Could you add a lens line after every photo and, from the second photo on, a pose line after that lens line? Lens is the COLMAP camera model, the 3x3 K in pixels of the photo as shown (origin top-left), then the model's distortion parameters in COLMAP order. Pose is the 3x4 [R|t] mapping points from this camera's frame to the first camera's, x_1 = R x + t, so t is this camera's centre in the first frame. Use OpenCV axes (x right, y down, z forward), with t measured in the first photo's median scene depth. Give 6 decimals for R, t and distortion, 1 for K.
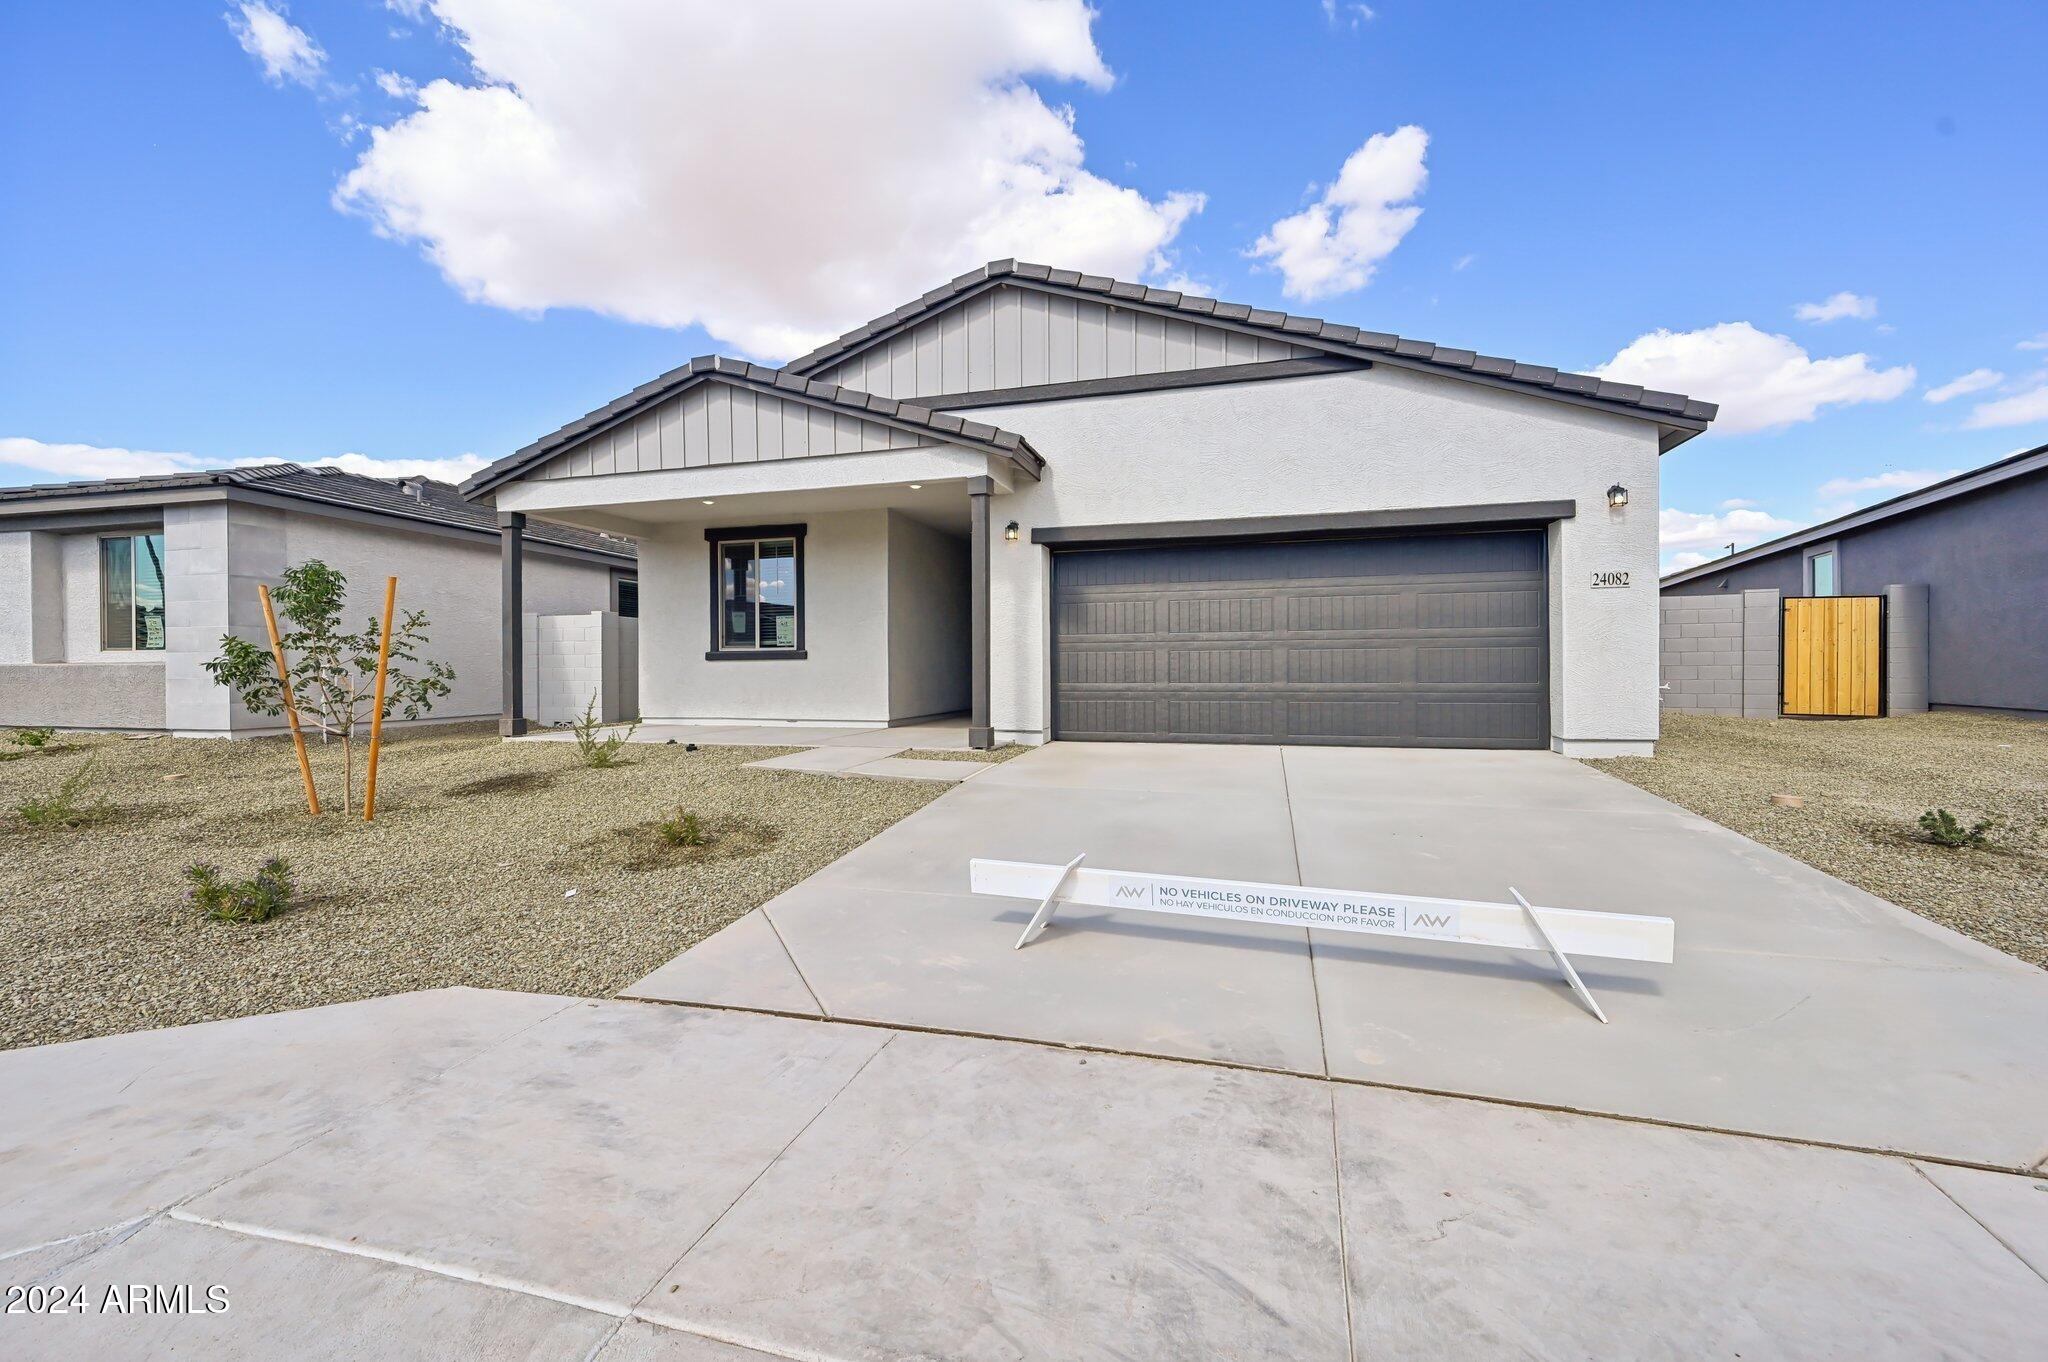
lens RADIAL K [[810.7, 0, 1024.0], [0, 810.7, 681.0], [0, 0, 1]] dist [0.001722, 0.000326]
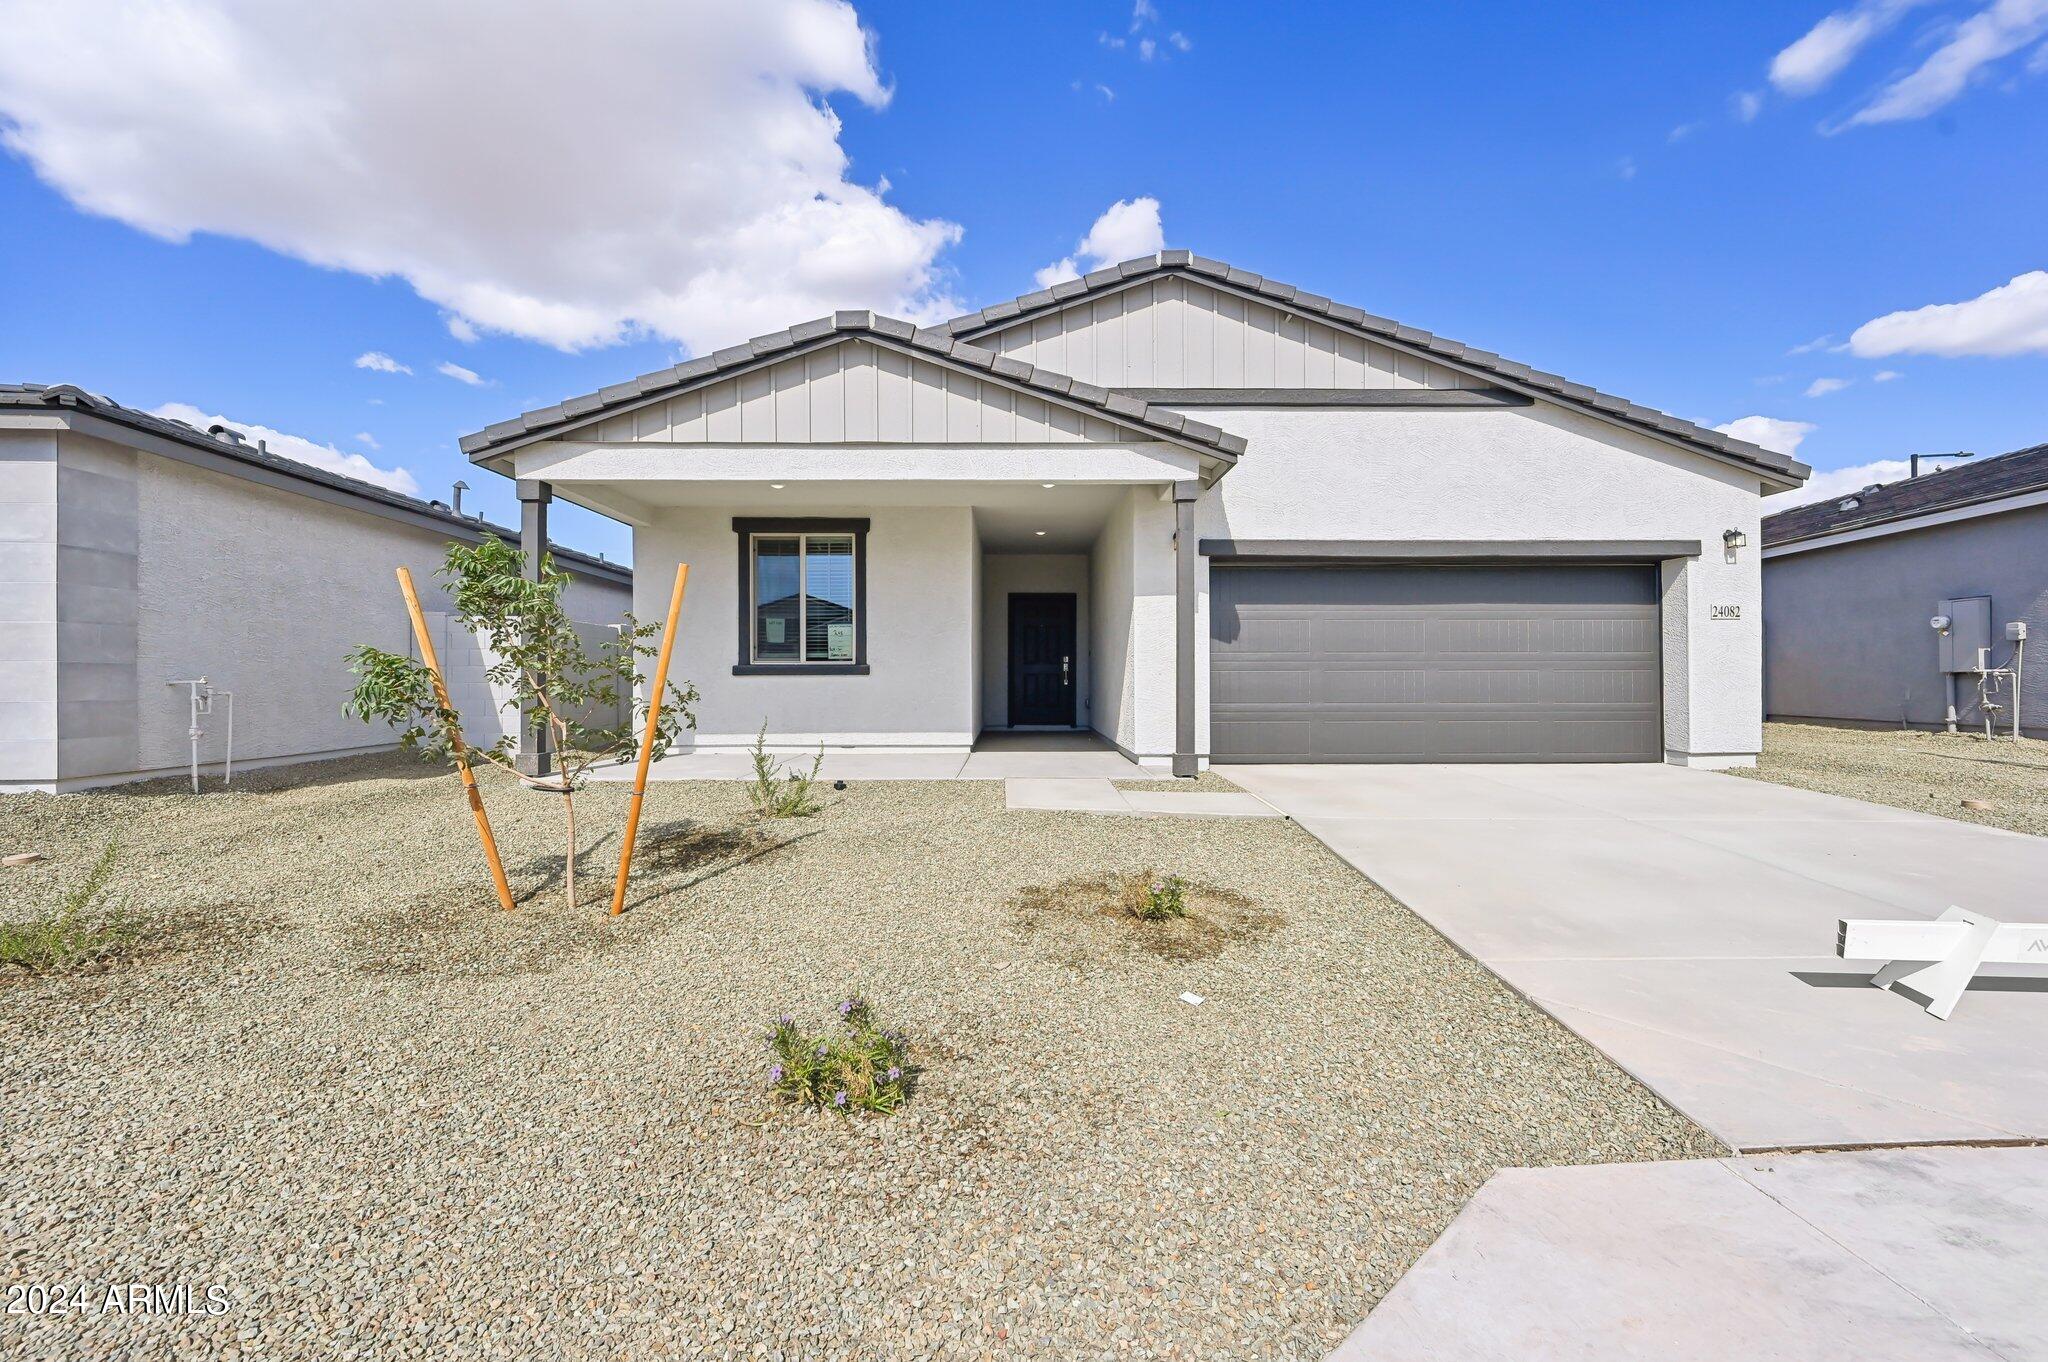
lens RADIAL K [[811.1, 0, 1010.3], [0, 811.1, 675.6], [0, 0, 1]] dist [-0.001889, -0.000012]
pose [[0.959549, 0.006629, 0.281464, -0.435049], [-0.000265, 0.999744, -0.022642, -0.007860], [-0.281542, 0.021652, 0.959305, 0.153055]]
